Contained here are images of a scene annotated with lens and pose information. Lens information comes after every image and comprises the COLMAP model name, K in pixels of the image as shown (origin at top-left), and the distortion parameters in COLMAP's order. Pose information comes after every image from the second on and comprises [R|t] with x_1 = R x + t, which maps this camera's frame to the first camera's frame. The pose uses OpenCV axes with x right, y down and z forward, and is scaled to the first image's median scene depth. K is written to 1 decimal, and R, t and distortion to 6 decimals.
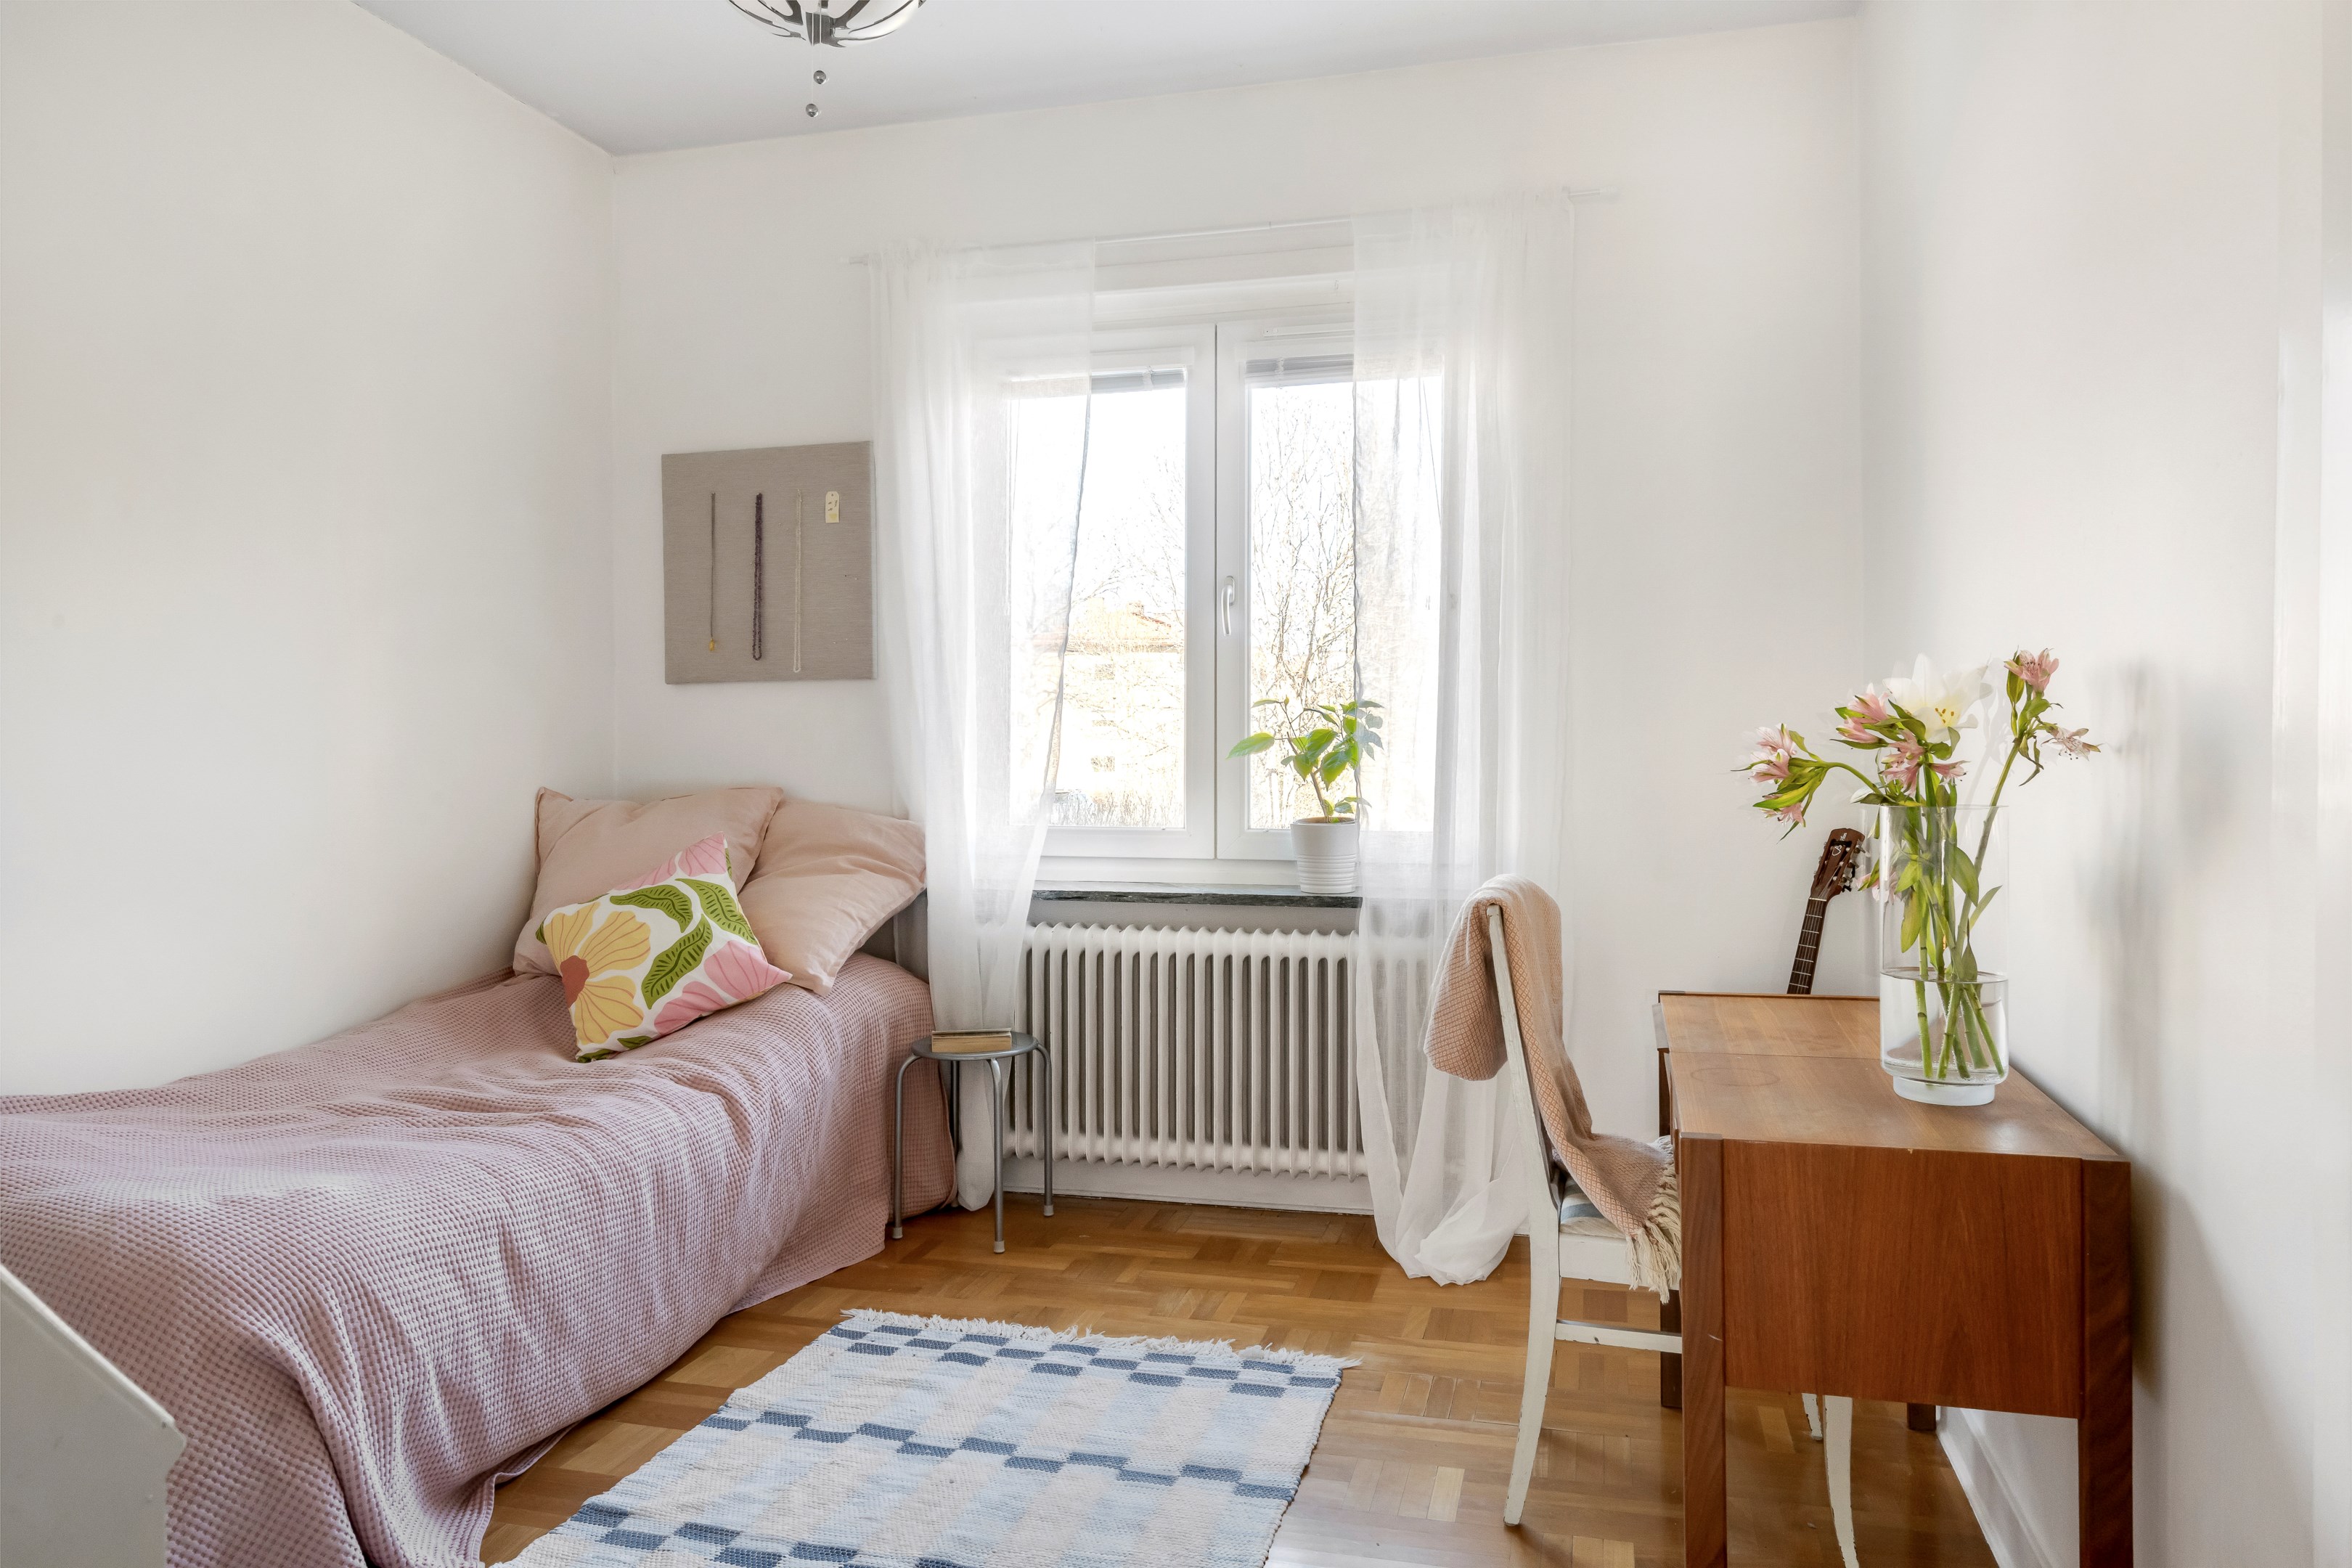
lens RADIAL K [[1512.2, 0, 1178.9], [0, 1512.2, 759.6], [0, 0, 1]] dist [0.000262, 0.001065]
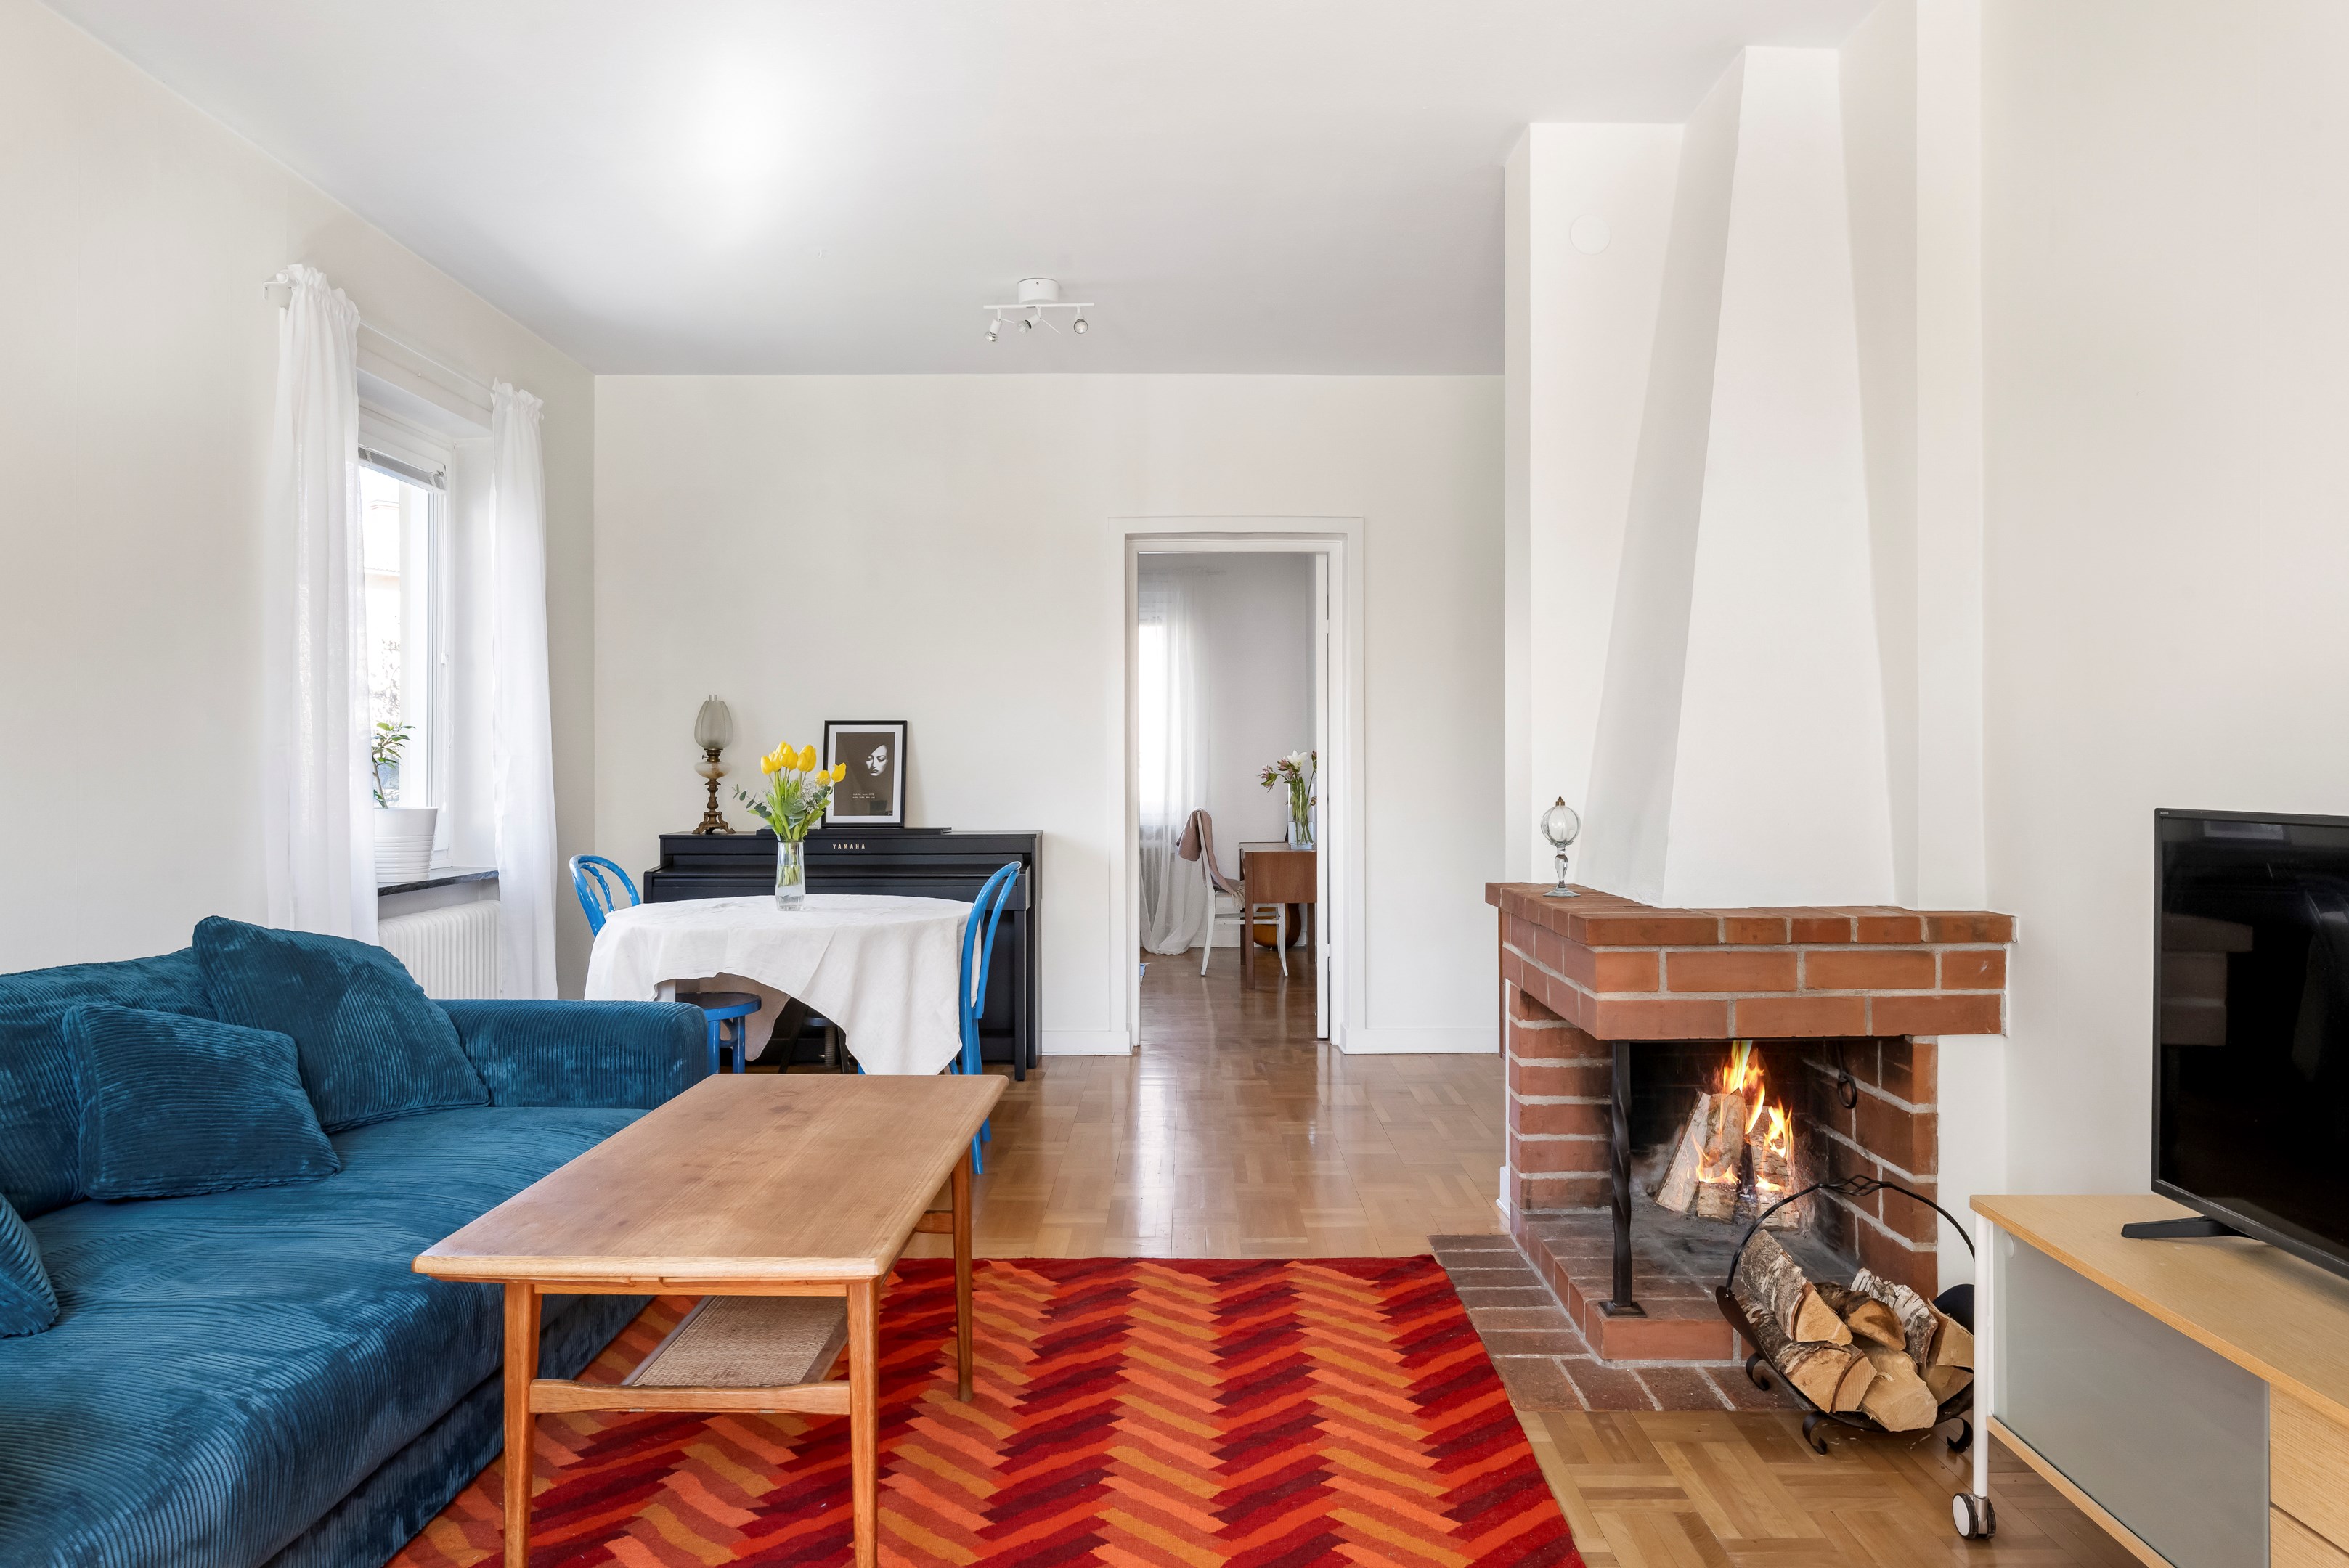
lens RADIAL K [[1513.5, 0, 1174.5], [0, 1513.5, 784.0], [0, 0, 1]] dist [-0.000434, -0.000093]
pose [[0.966855, -0.001563, 0.255322, -0.824404], [0.001287, 0.999998, 0.001247, 0.021819], [-0.255323, -0.000877, 0.966855, -2.674544]]
